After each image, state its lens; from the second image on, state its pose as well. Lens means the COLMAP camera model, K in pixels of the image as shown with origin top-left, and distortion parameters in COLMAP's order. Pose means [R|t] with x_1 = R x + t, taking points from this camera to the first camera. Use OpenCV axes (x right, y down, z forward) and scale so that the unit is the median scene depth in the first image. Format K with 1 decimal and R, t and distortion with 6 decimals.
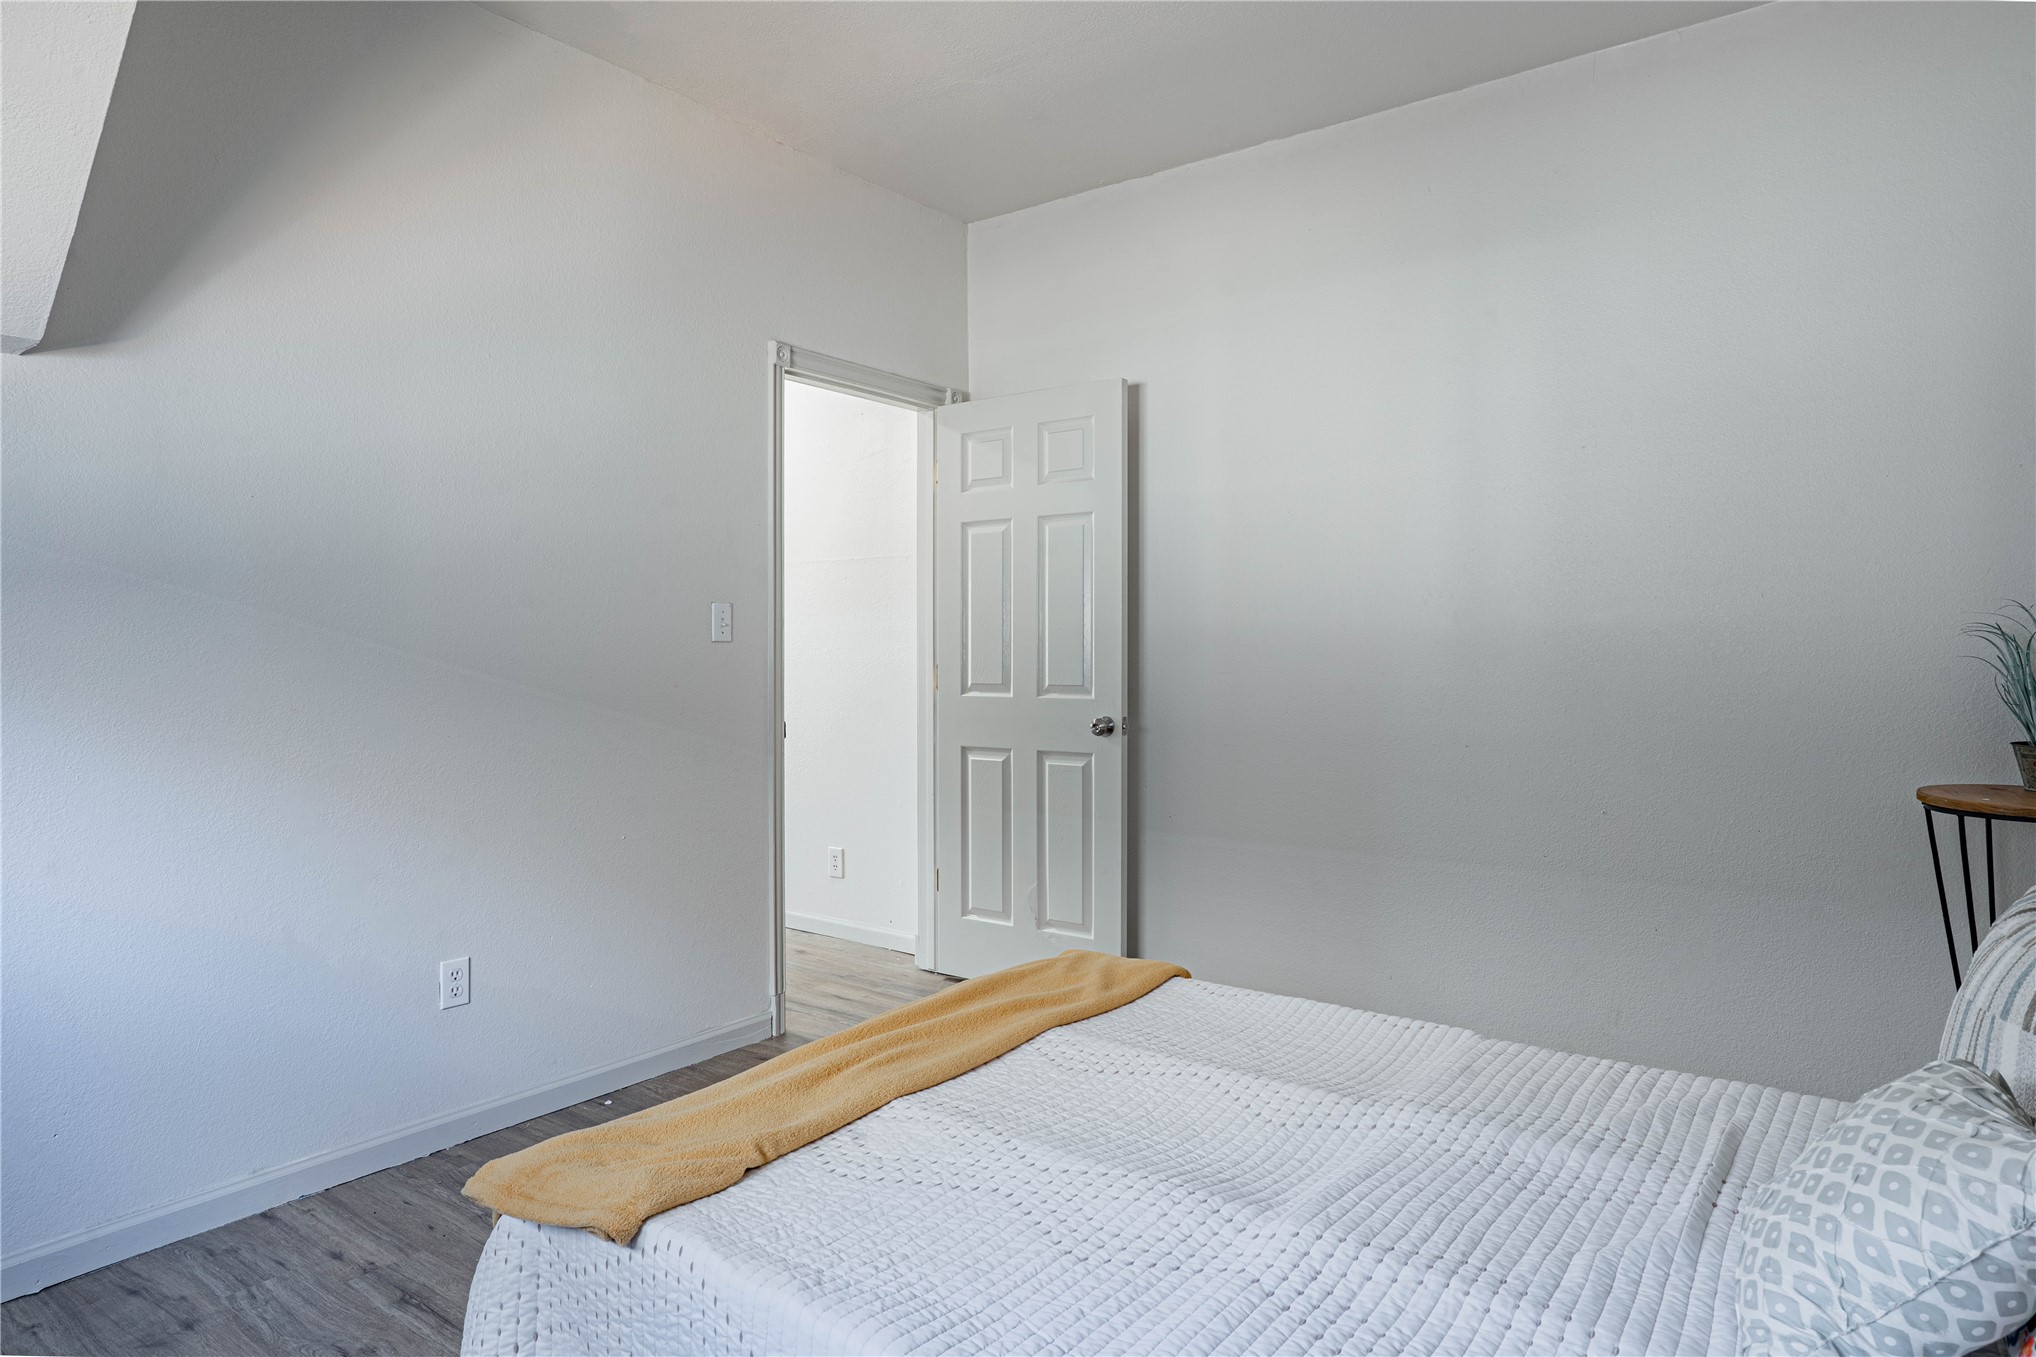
lens RADIAL K [[1127.6, 0, 1019.4], [0, 1127.6, 663.7], [0, 0, 1]] dist [-0.054066, 0.037731]
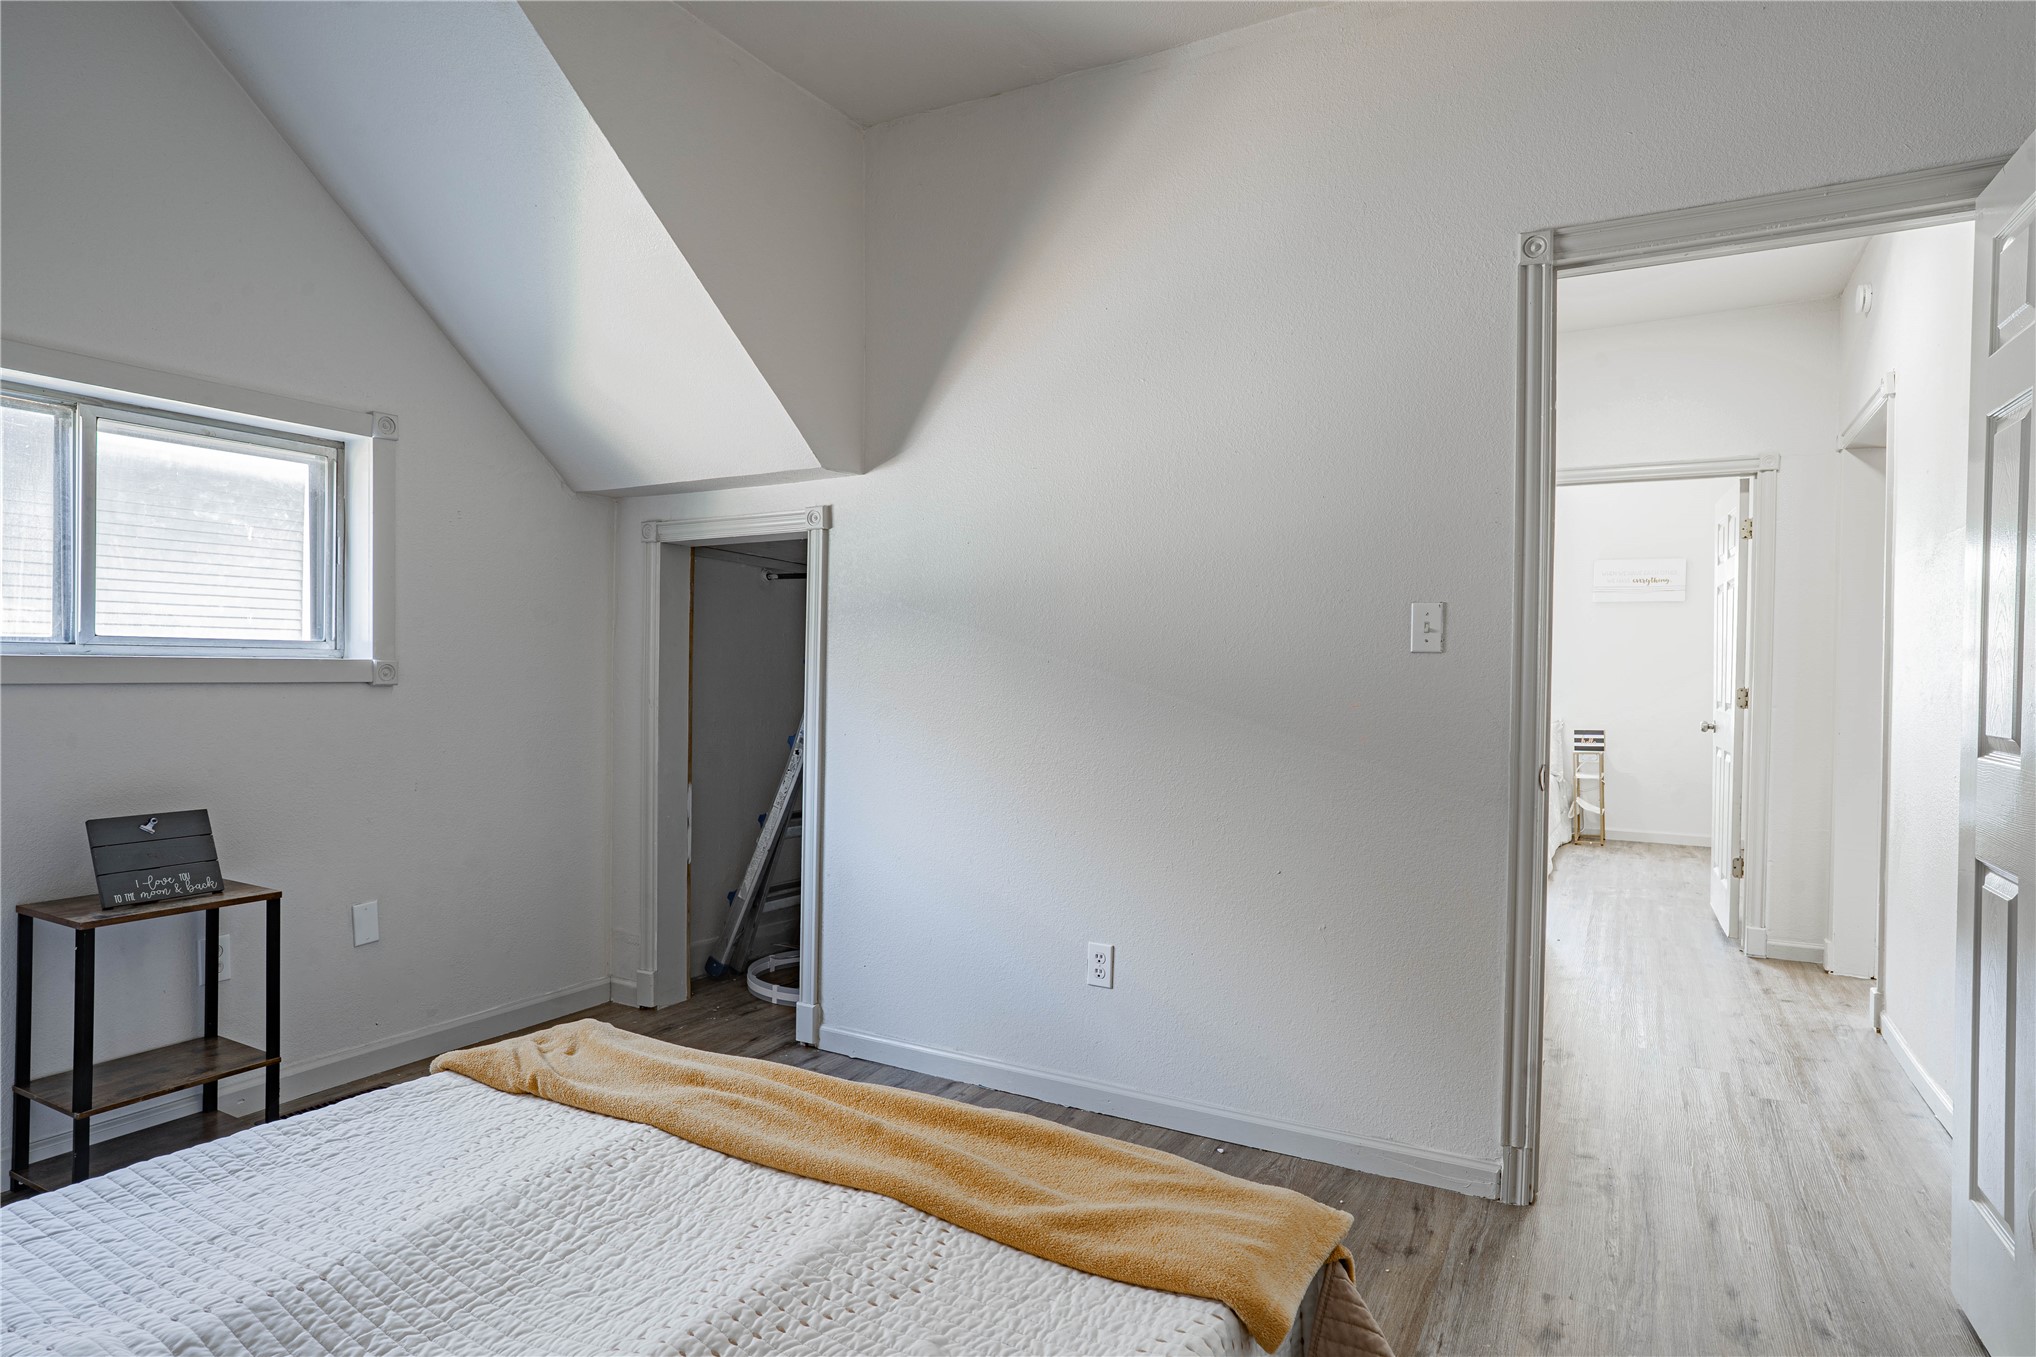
lens RADIAL K [[1127.6, 0, 1019.4], [0, 1127.6, 663.7], [0, 0, 1]] dist [-0.054066, 0.037731]
pose [[0.143123, 0.007035, -0.989680, 0.566888], [-0.021396, 0.999763, 0.004012, -0.011329], [0.989474, 0.020601, 0.143240, 0.753236]]
